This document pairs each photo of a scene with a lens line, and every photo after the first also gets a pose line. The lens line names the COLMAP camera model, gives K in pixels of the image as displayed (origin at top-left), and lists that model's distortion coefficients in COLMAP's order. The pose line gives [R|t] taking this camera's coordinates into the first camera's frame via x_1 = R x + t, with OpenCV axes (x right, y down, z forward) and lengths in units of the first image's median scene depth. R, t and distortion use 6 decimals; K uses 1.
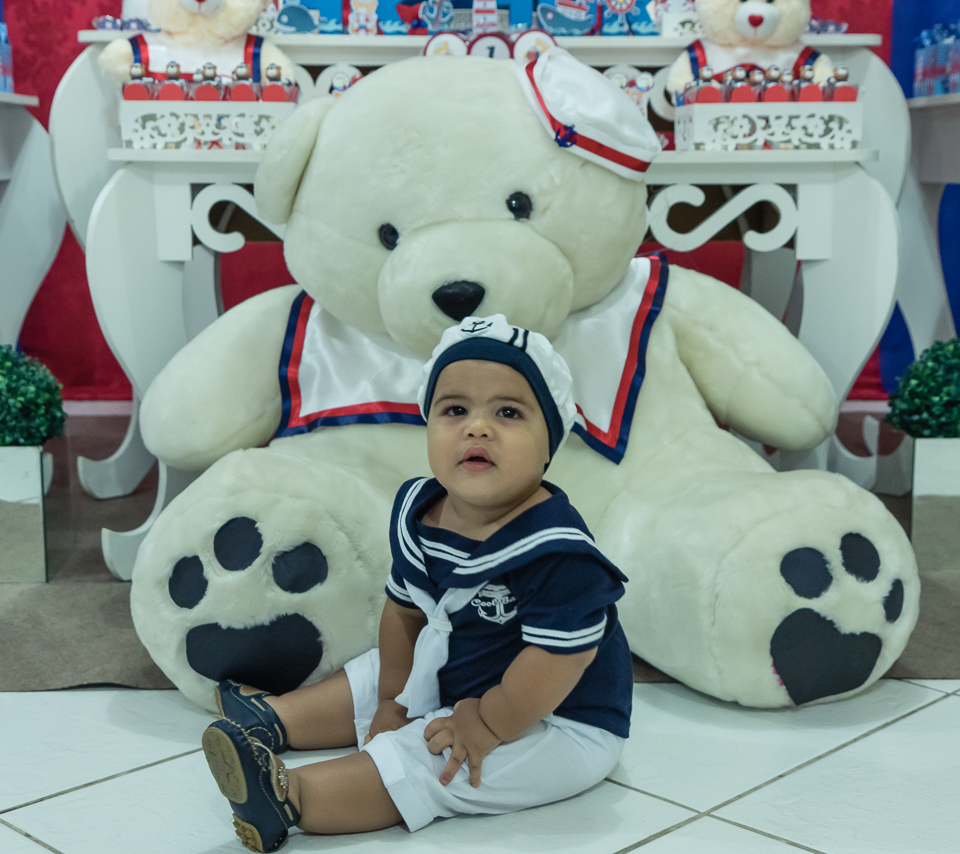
lens RADIAL K [[1589.3, 0, 484.0], [0, 1589.3, 426.1], [0, 0, 1]] dist [0.026571, -0.077195]
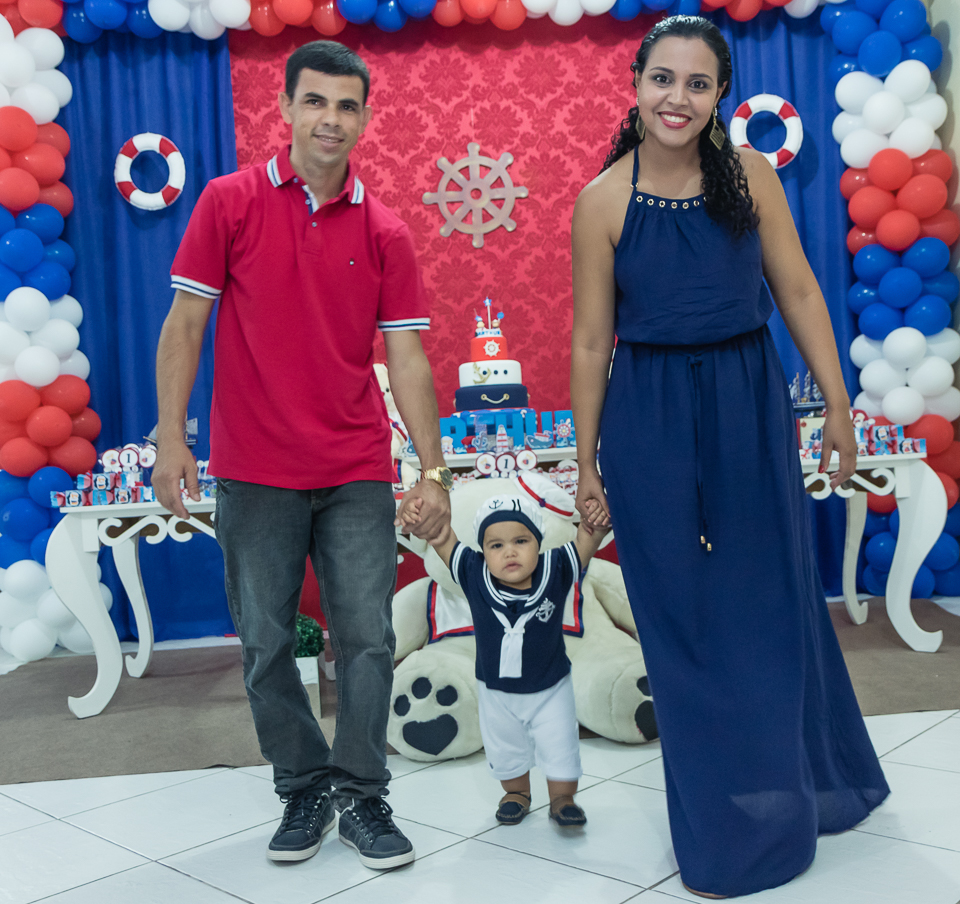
lens RADIAL K [[1088.8, 0, 536.8], [0, 1088.8, 471.5], [0, 0, 1]] dist [0.024528, -0.039548]
pose [[0.997556, -0.064482, 0.026919, 0.004886], [0.067626, 0.987881, -0.139709, -0.007389], [-0.017584, 0.141188, 0.989827, -0.469377]]
